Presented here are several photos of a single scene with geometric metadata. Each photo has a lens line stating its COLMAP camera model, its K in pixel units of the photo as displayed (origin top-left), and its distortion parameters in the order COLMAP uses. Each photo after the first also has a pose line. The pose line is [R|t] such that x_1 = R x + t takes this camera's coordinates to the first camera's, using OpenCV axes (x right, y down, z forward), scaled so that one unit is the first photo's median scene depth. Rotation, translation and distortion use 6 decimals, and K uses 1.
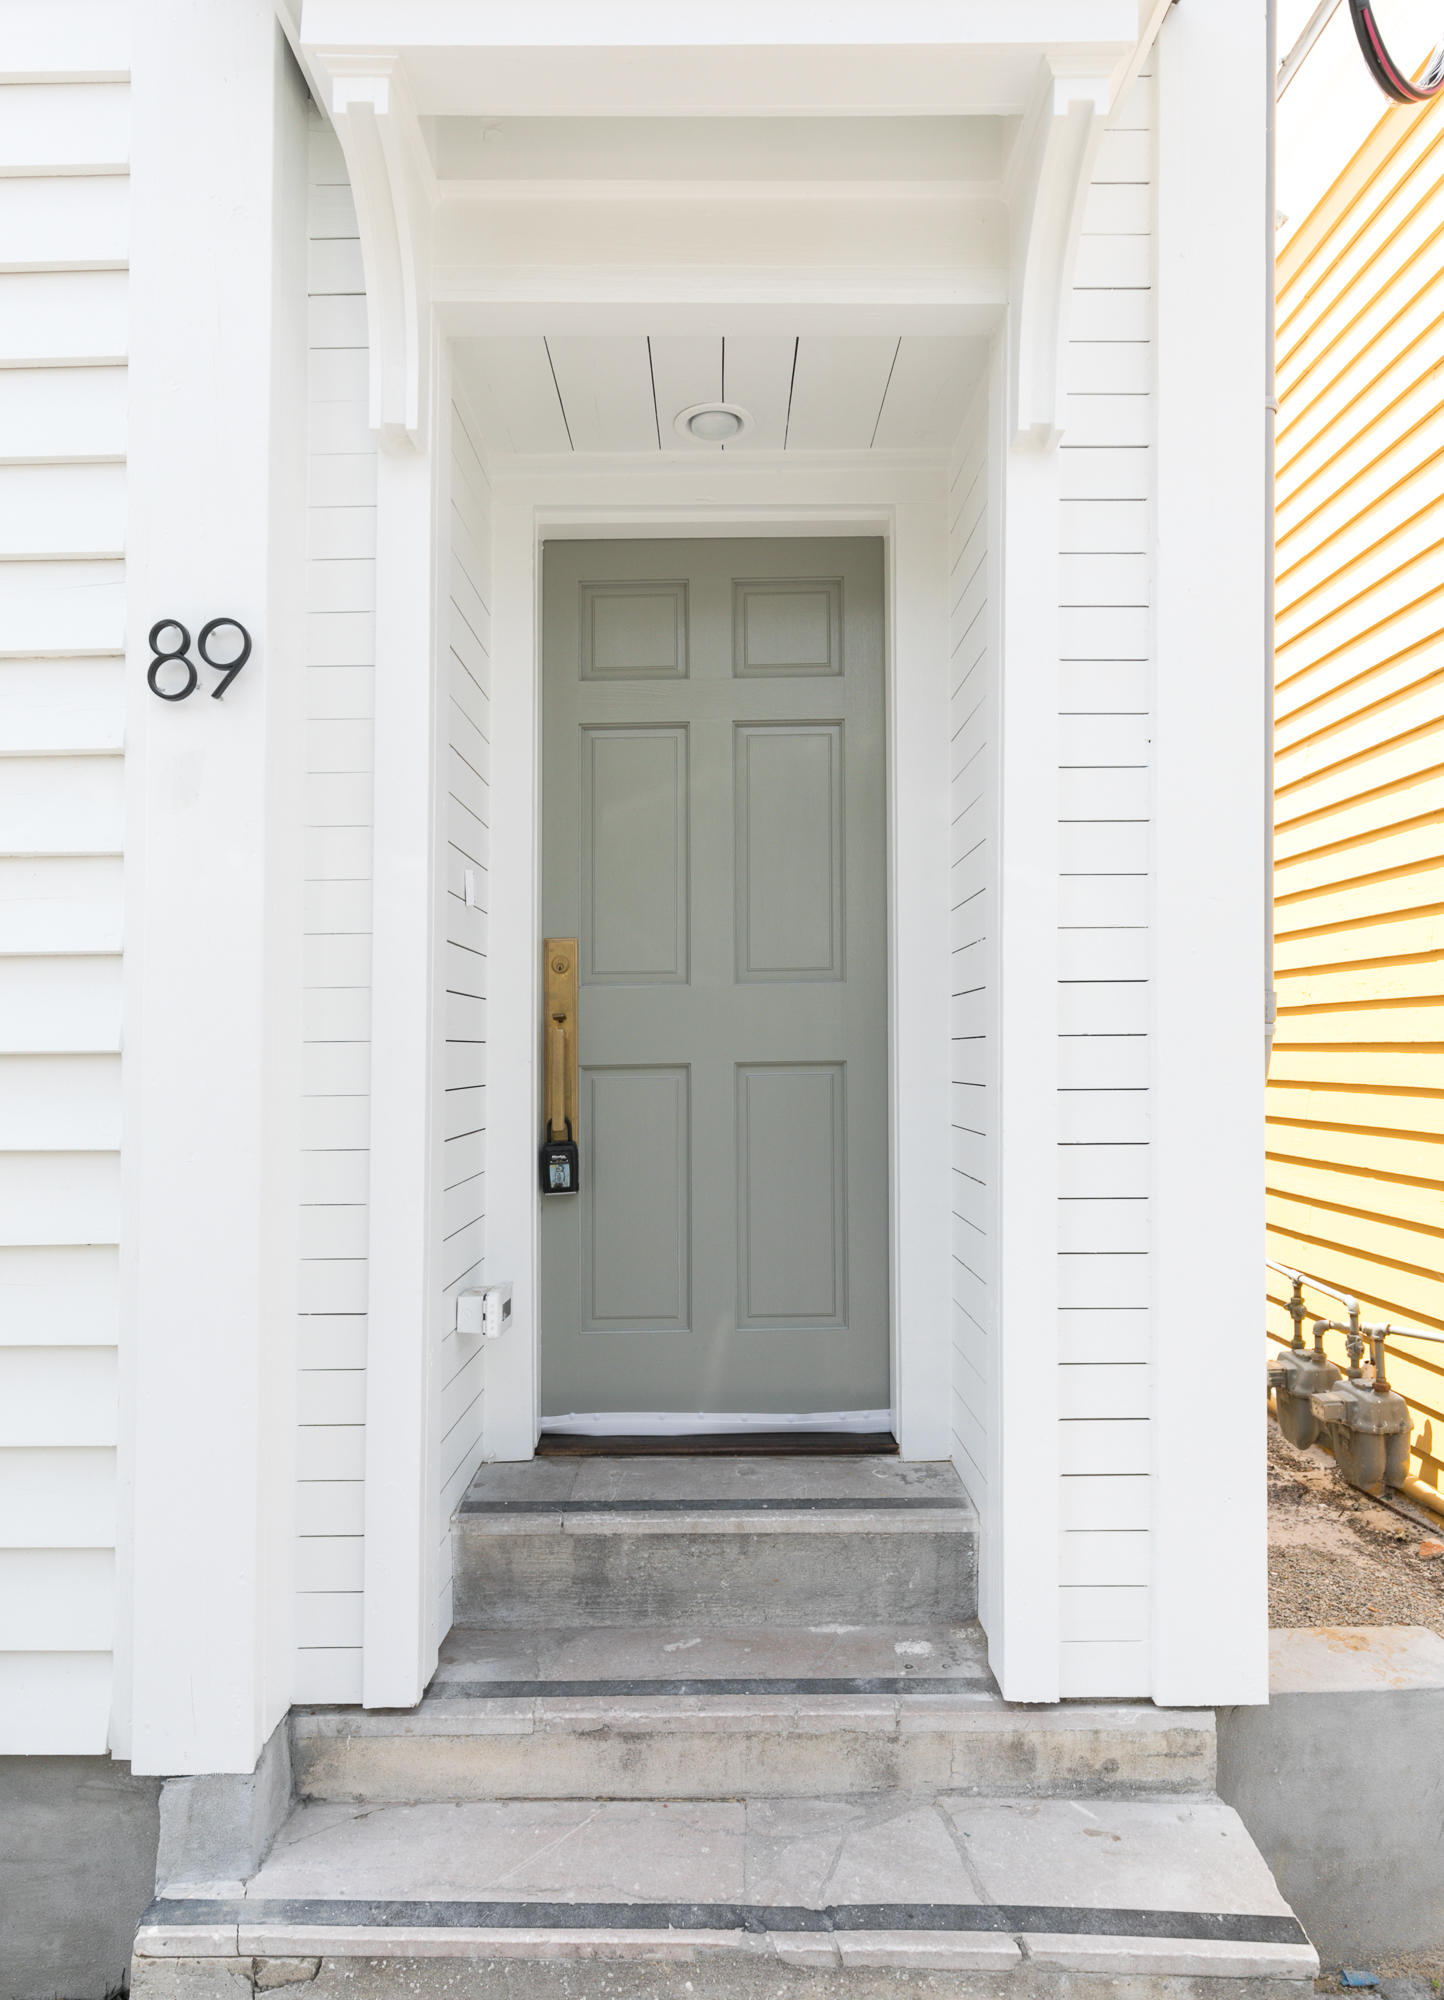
lens RADIAL K [[1232.4, 0, 685.8], [0, 1232.4, 1035.3], [0, 0, 1]] dist [0.004827, 0.000363]
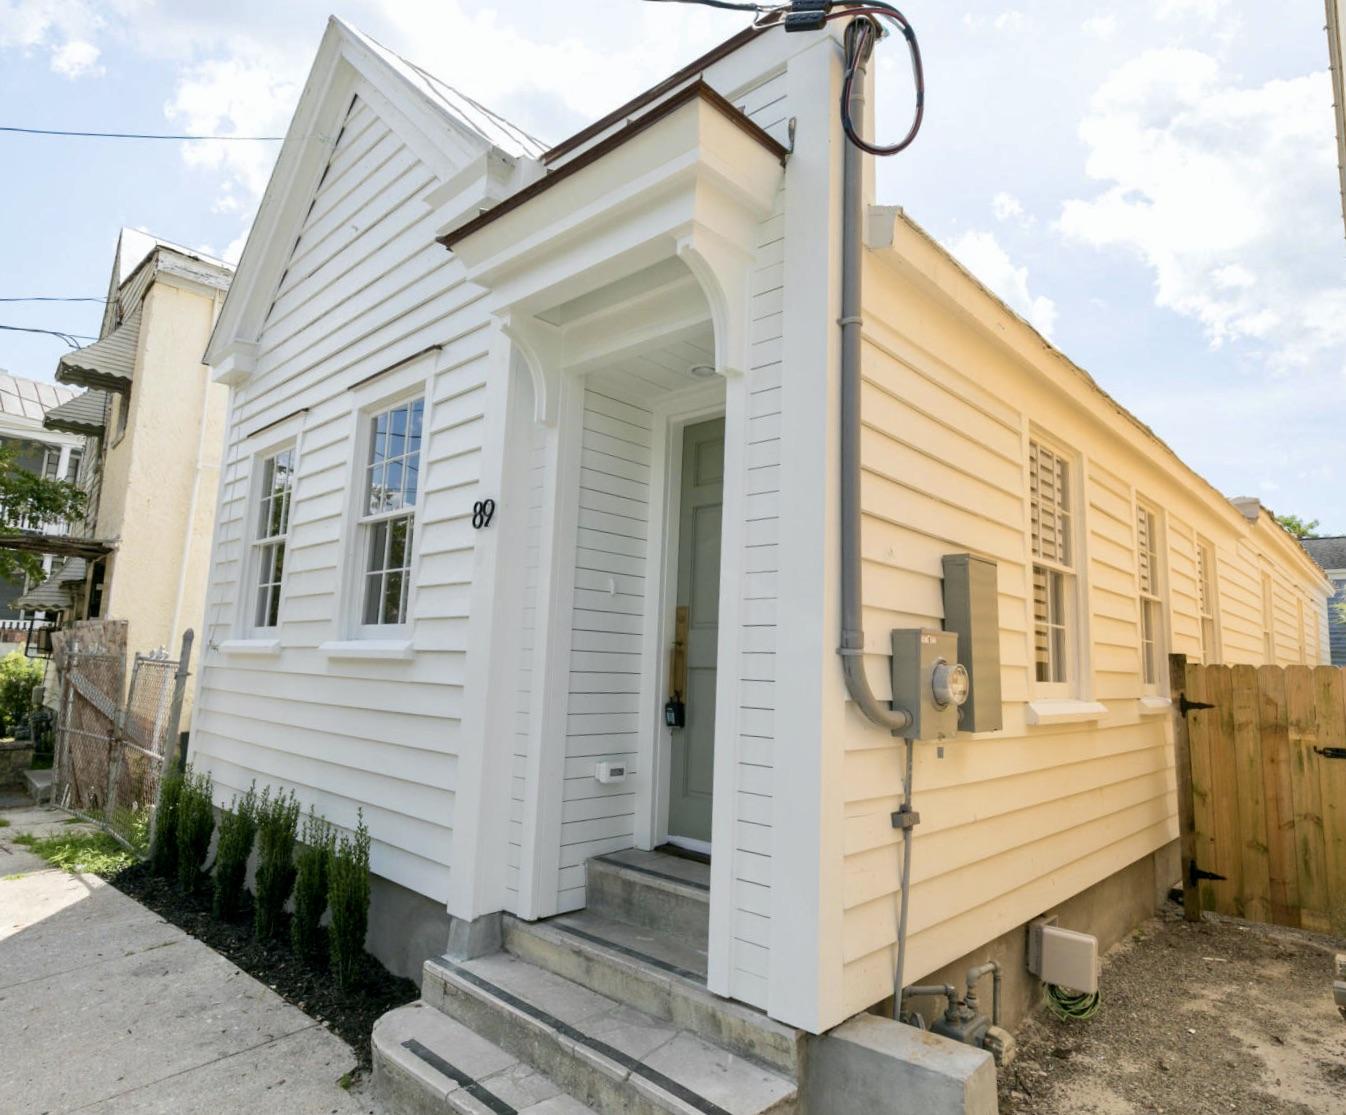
lens RADIAL K [[805.7, 0, 673.0], [0, 805.7, 557.5], [0, 0, 1]] dist [-0.005554, -0.002492]
pose [[0.733895, -0.057691, -0.676809, 1.116127], [-0.030850, 0.992528, -0.118055, 0.004193], [0.678562, 0.107520, 0.726631, -0.050795]]
